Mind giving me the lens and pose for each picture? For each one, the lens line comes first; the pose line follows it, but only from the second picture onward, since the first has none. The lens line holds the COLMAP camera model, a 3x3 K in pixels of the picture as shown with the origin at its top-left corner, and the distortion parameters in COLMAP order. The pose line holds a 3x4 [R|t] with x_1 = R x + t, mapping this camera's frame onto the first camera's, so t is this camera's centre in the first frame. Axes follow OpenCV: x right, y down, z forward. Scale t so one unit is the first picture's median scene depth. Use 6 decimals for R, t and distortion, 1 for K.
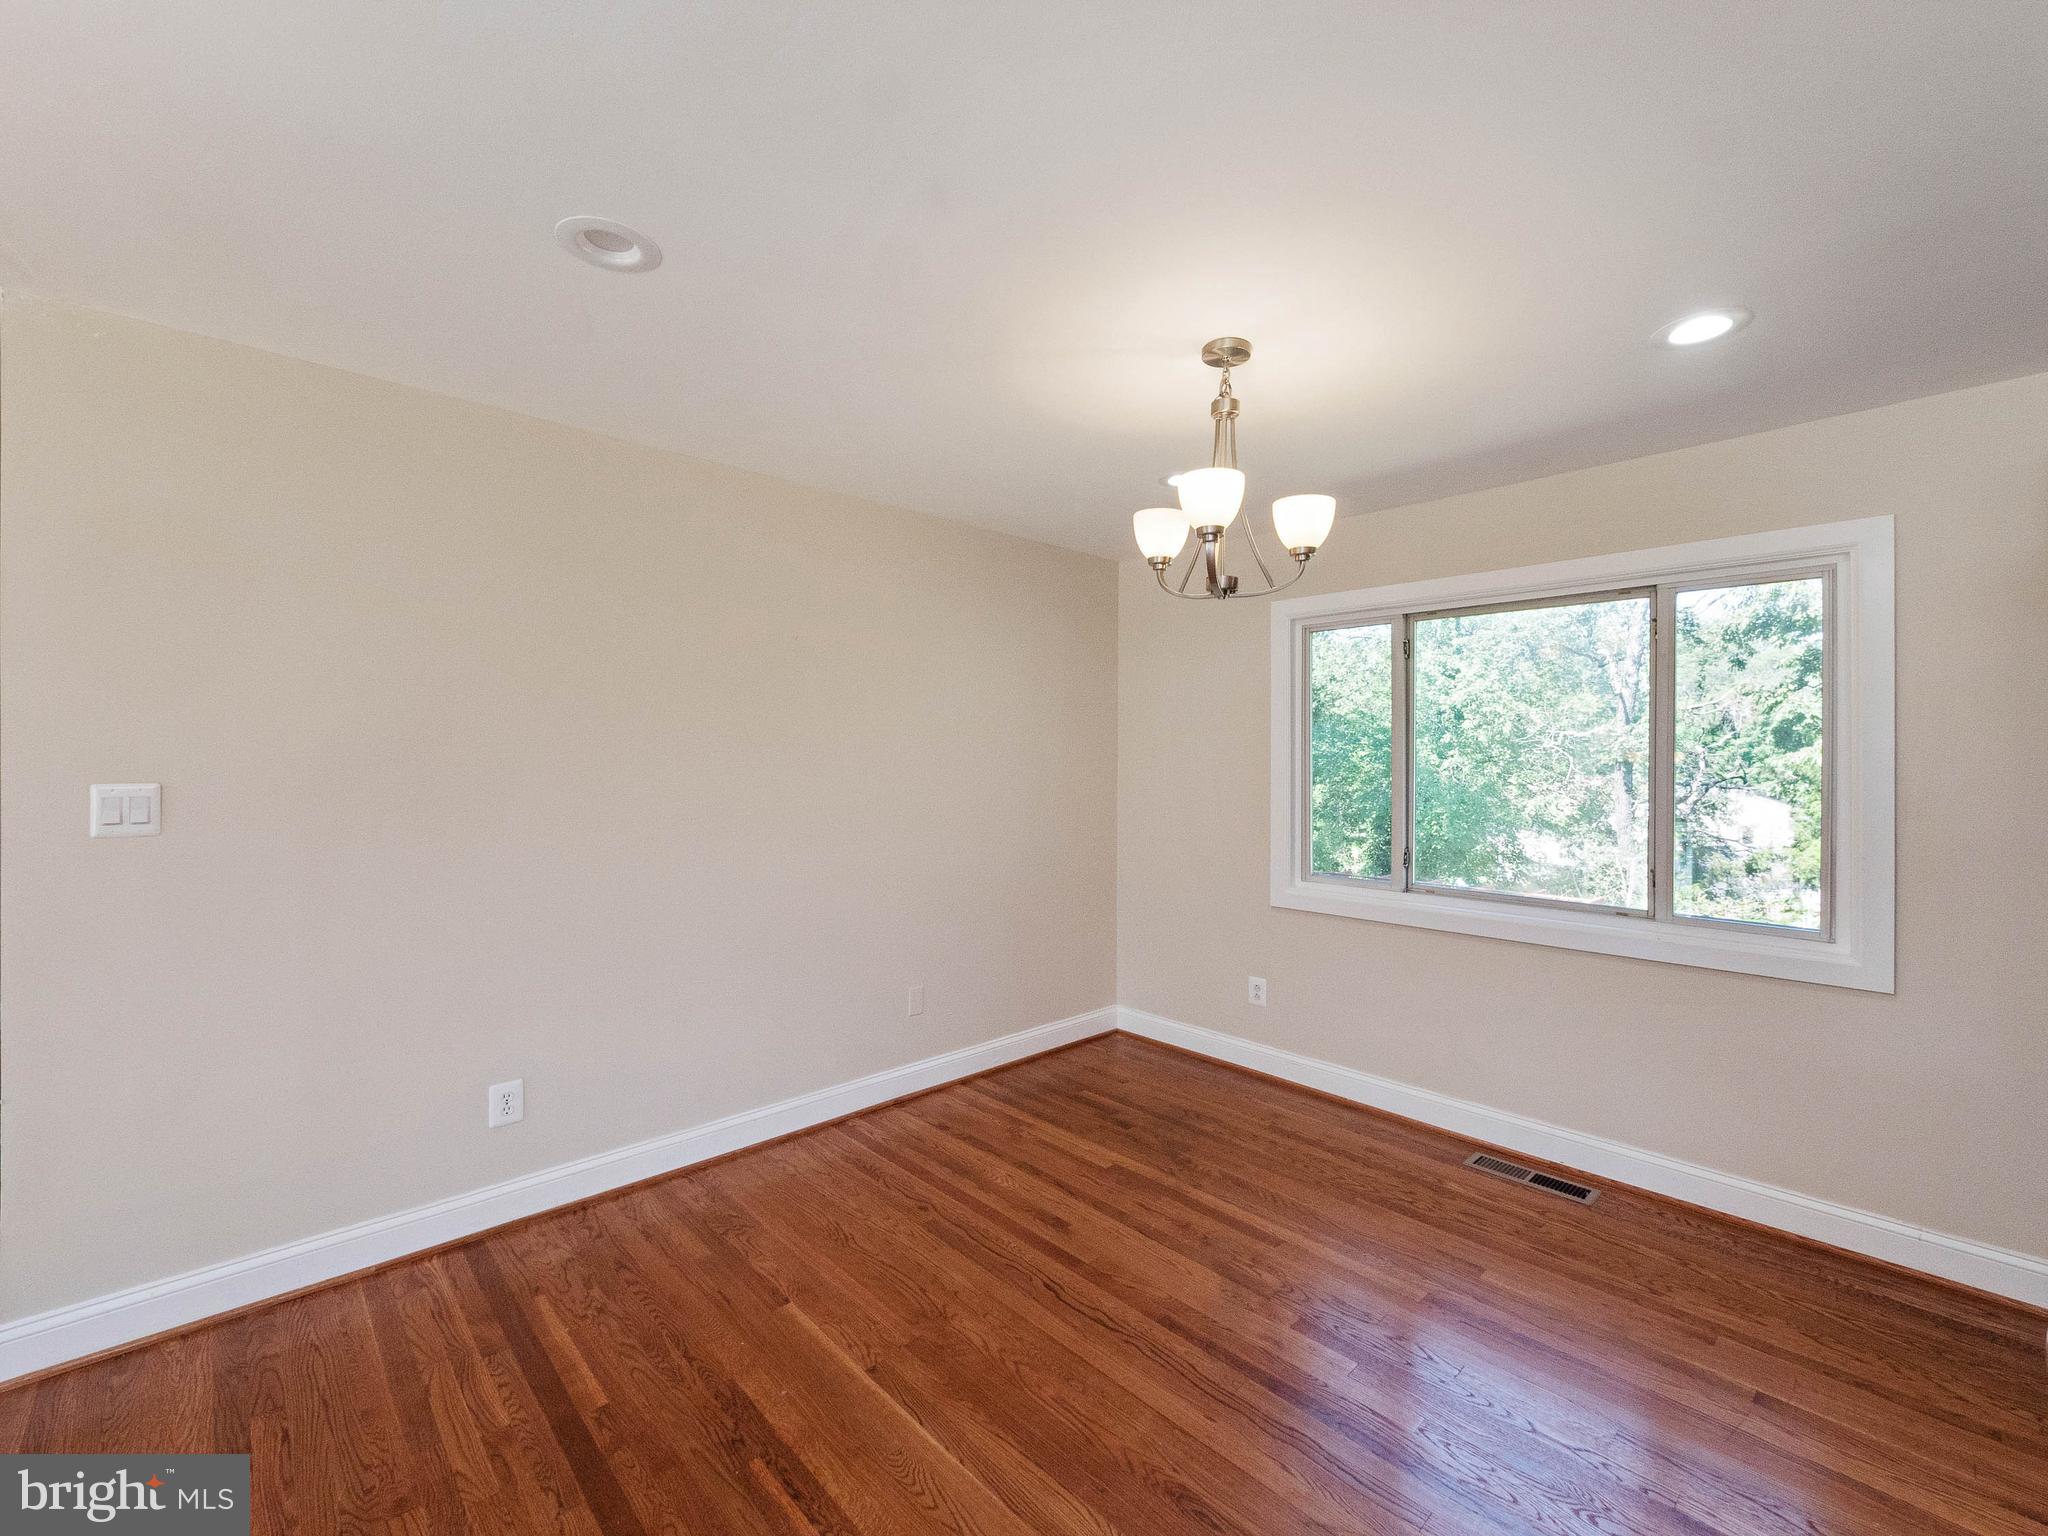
lens RADIAL K [[870.0, 0, 1030.8], [0, 870.0, 758.7], [0, 0, 1]] dist [-0.001913, -0.000110]
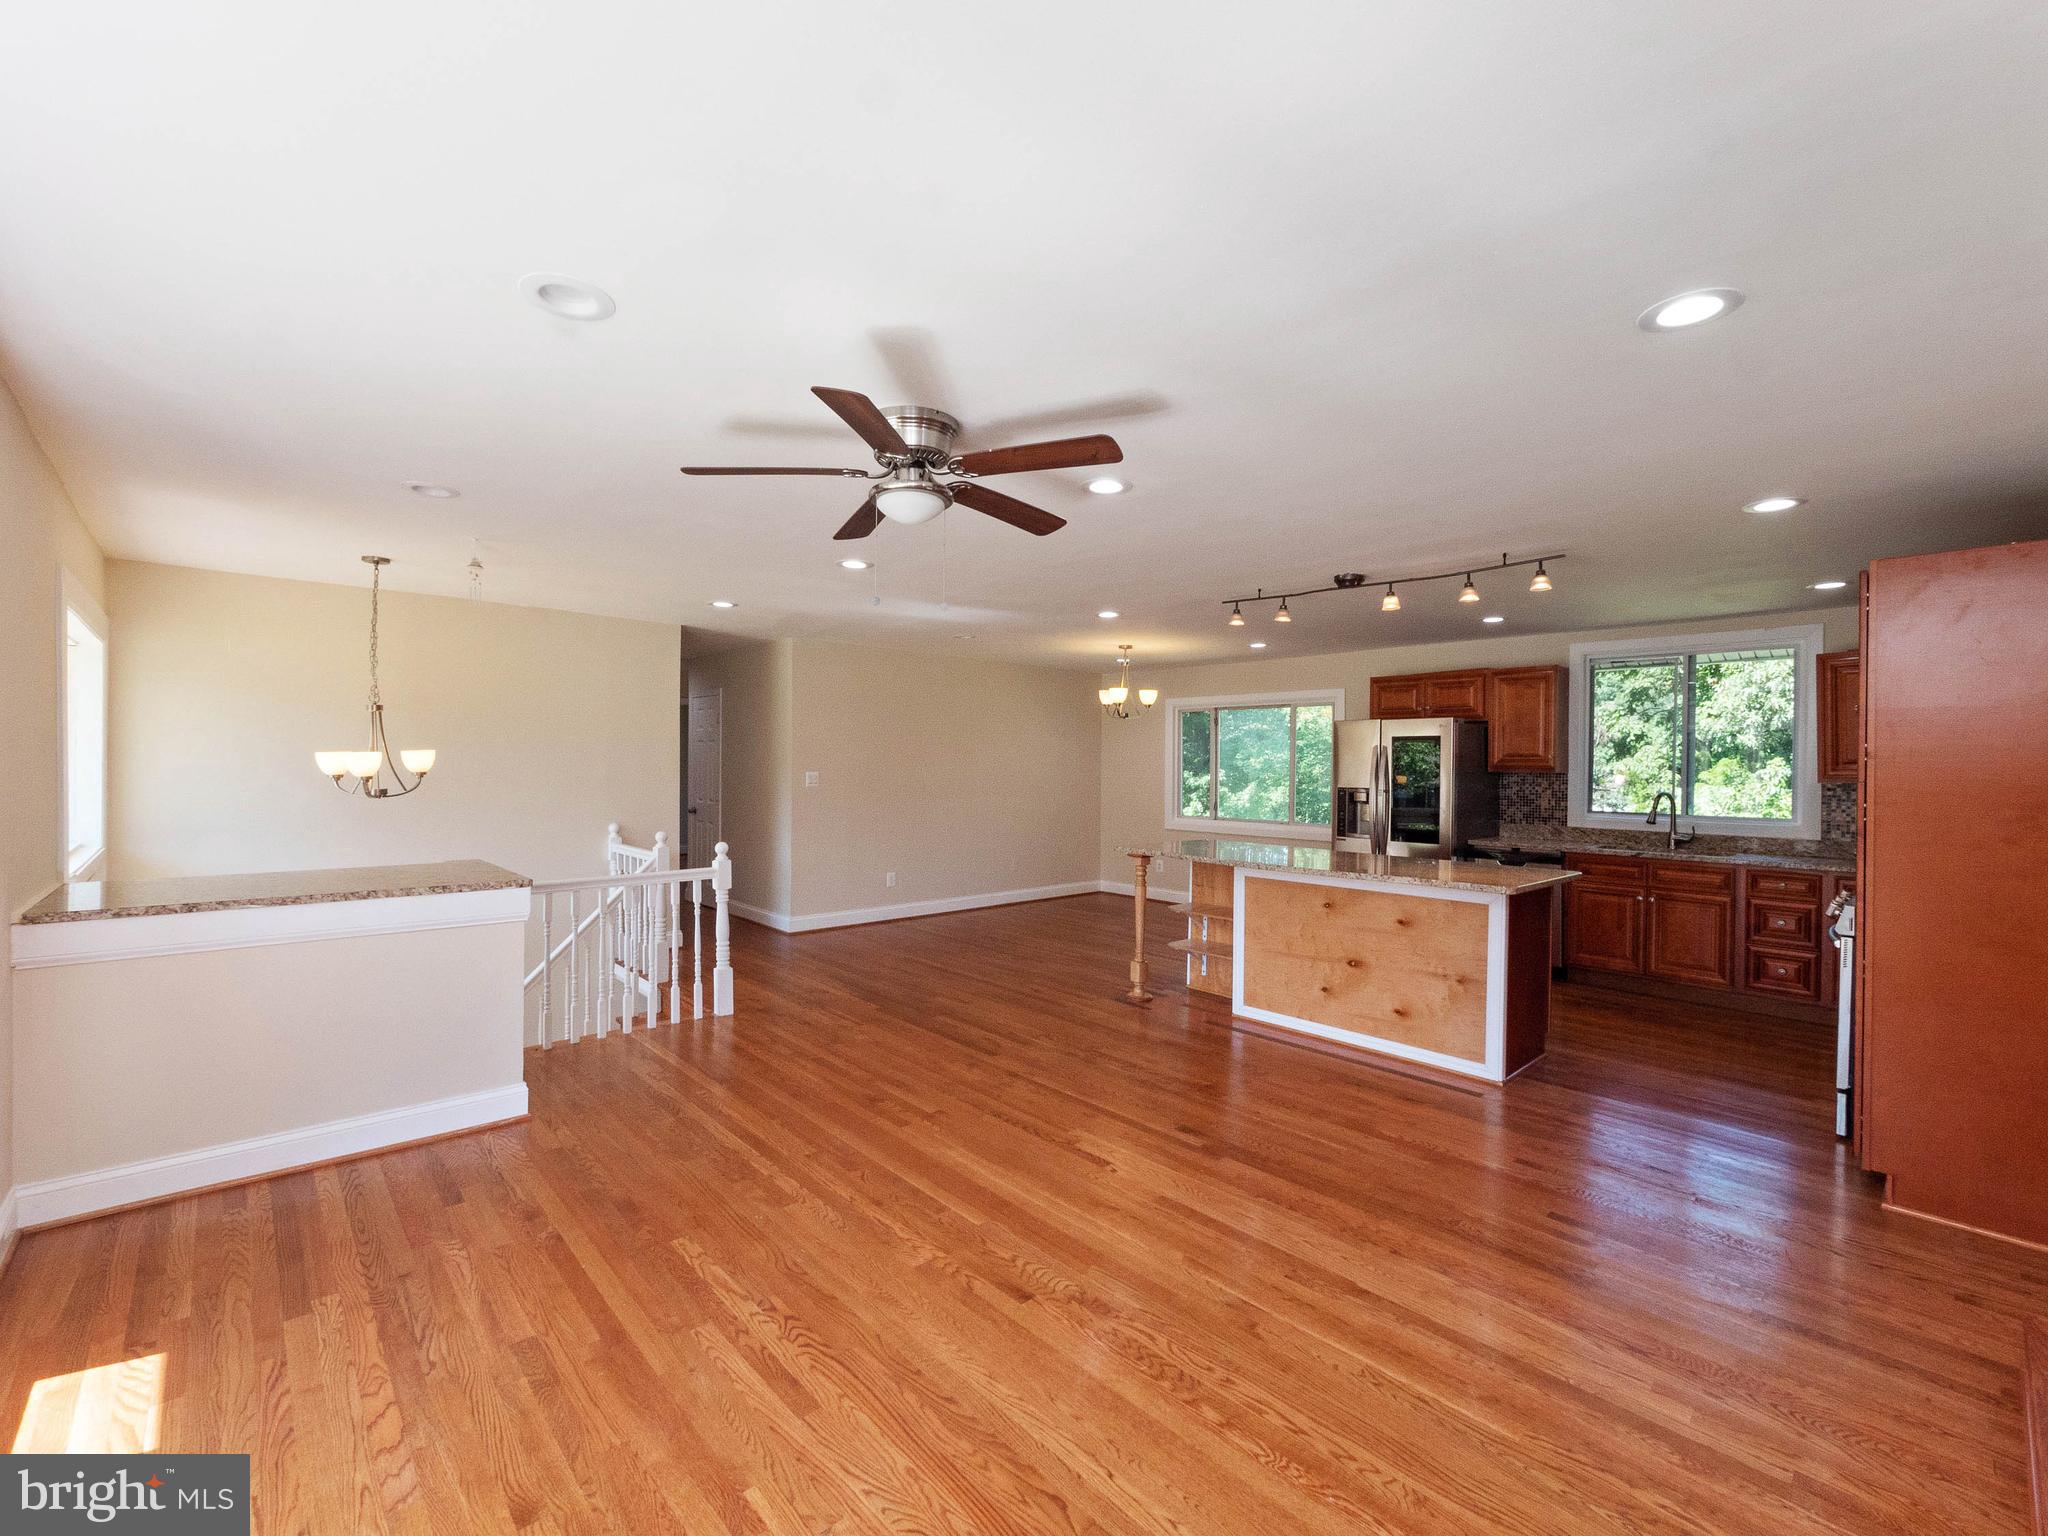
lens RADIAL K [[868.4, 0, 1024.0], [0, 868.4, 768.0], [0, 0, 1]] dist [0.002724, 0.000123]
pose [[0.999876, 0.004211, -0.015200, -0.101186], [-0.004128, 0.999976, 0.005501, -0.008234], [0.015223, -0.005437, 0.999869, -1.999363]]
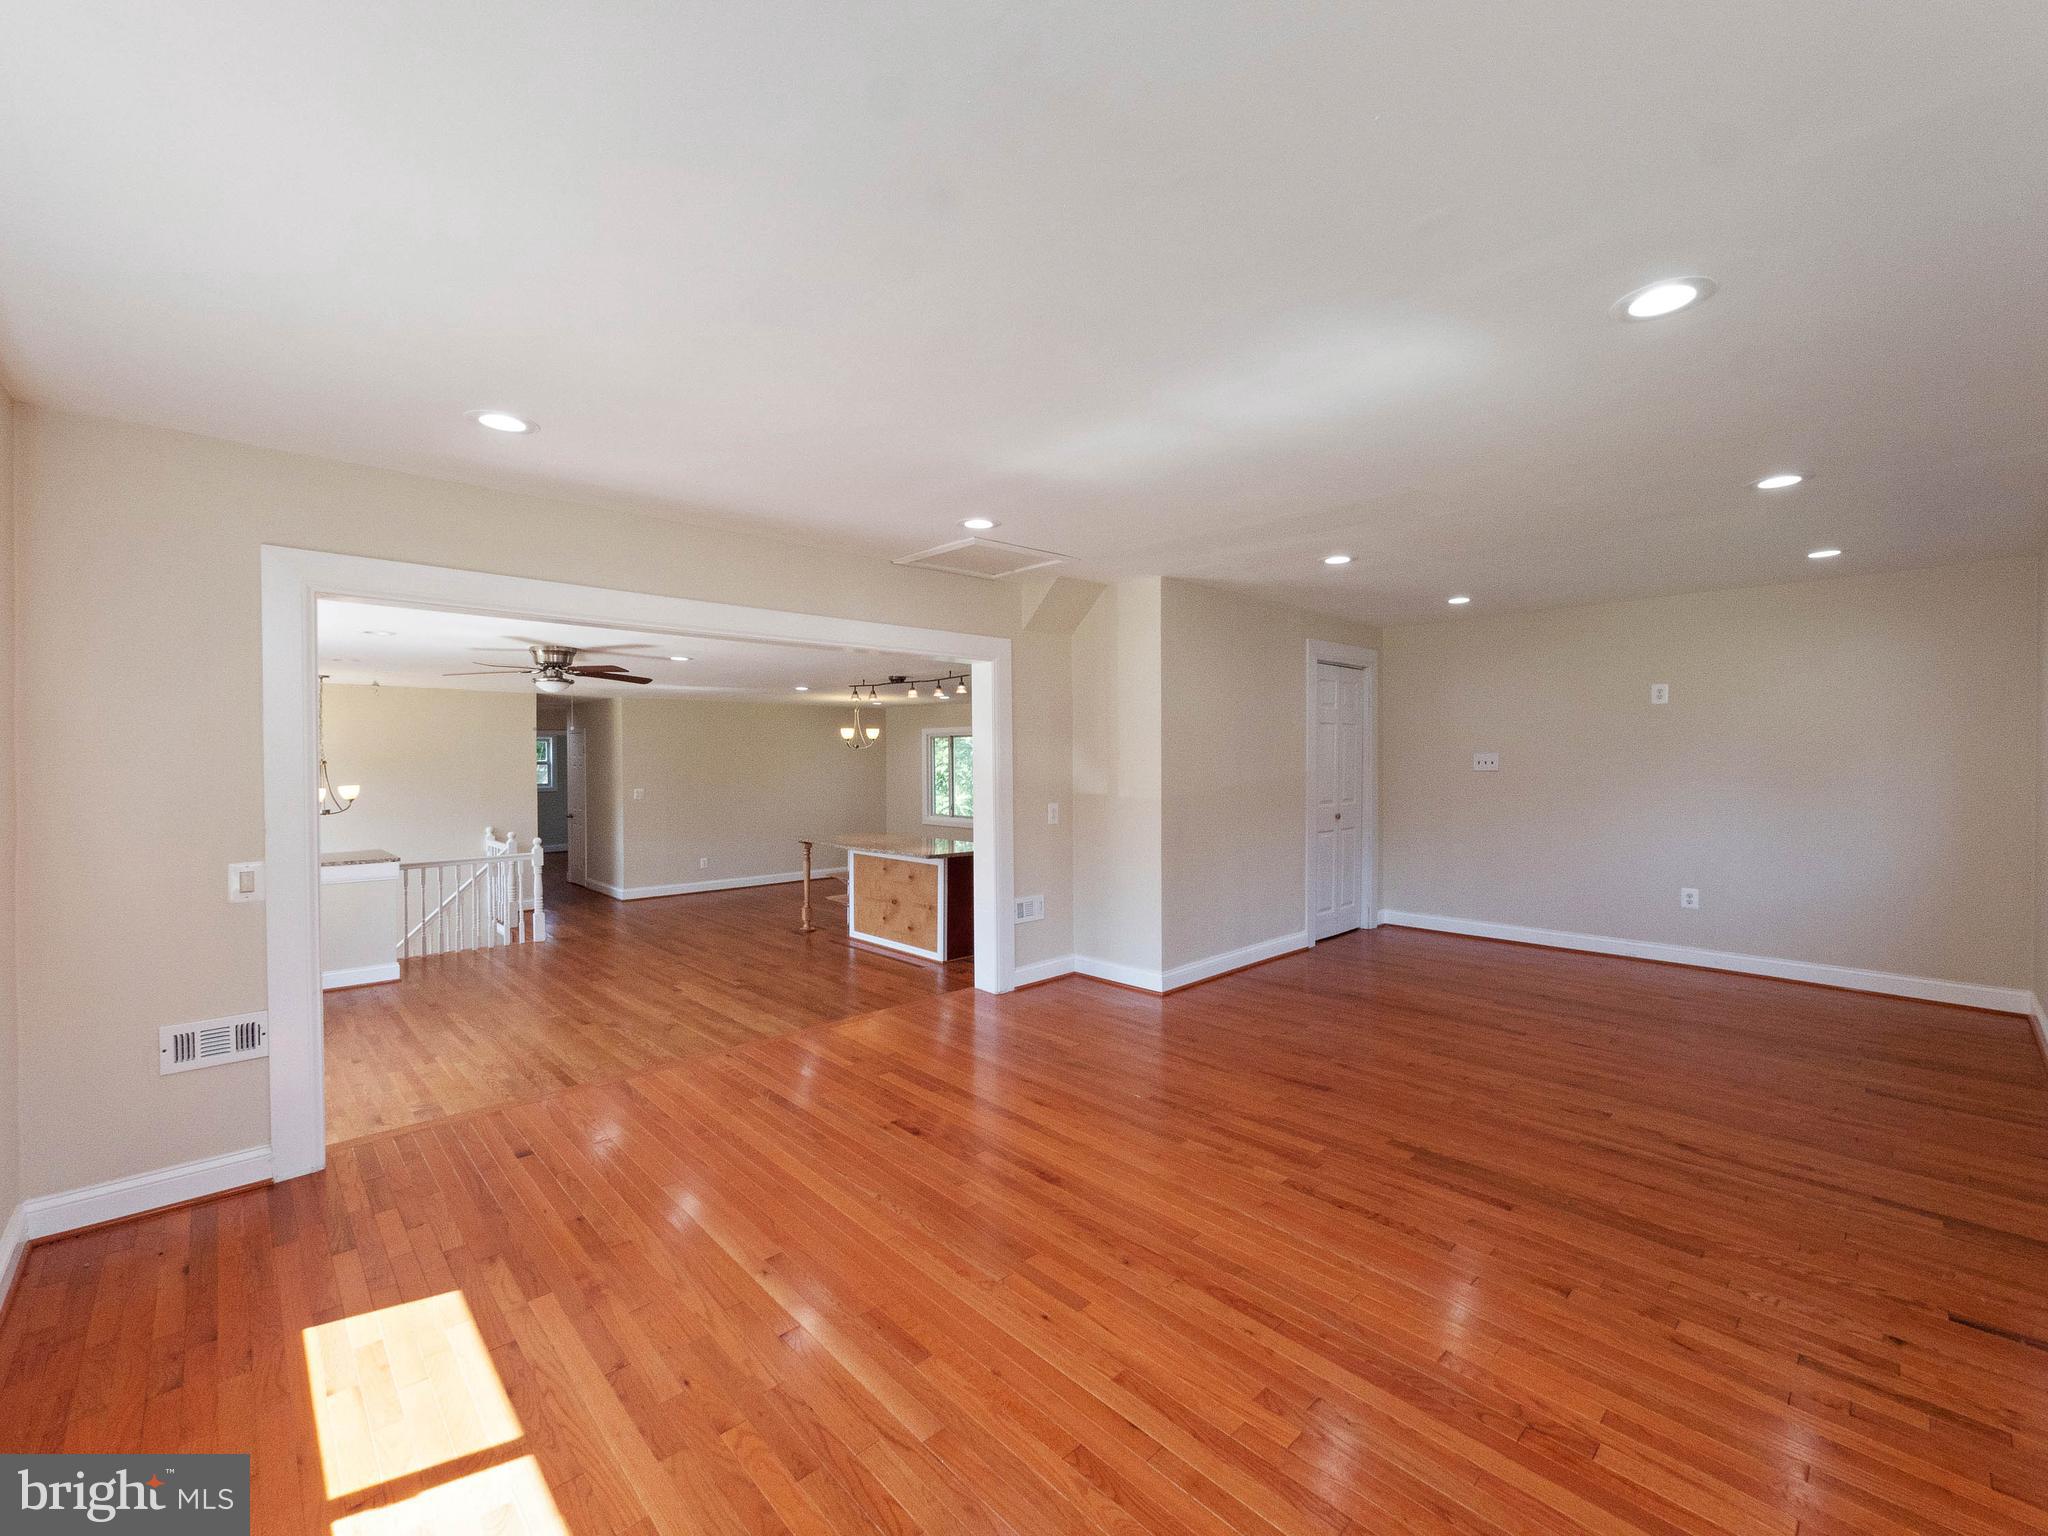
lens RADIAL K [[868.4, 0, 1024.0], [0, 868.4, 768.0], [0, 0, 1]] dist [0.002724, 0.000123]
pose [[0.999959, -0.008610, -0.002859, 0.974755], [0.008646, 0.999884, 0.012551, -0.108483], [0.002751, -0.012575, 0.999917, -3.238201]]
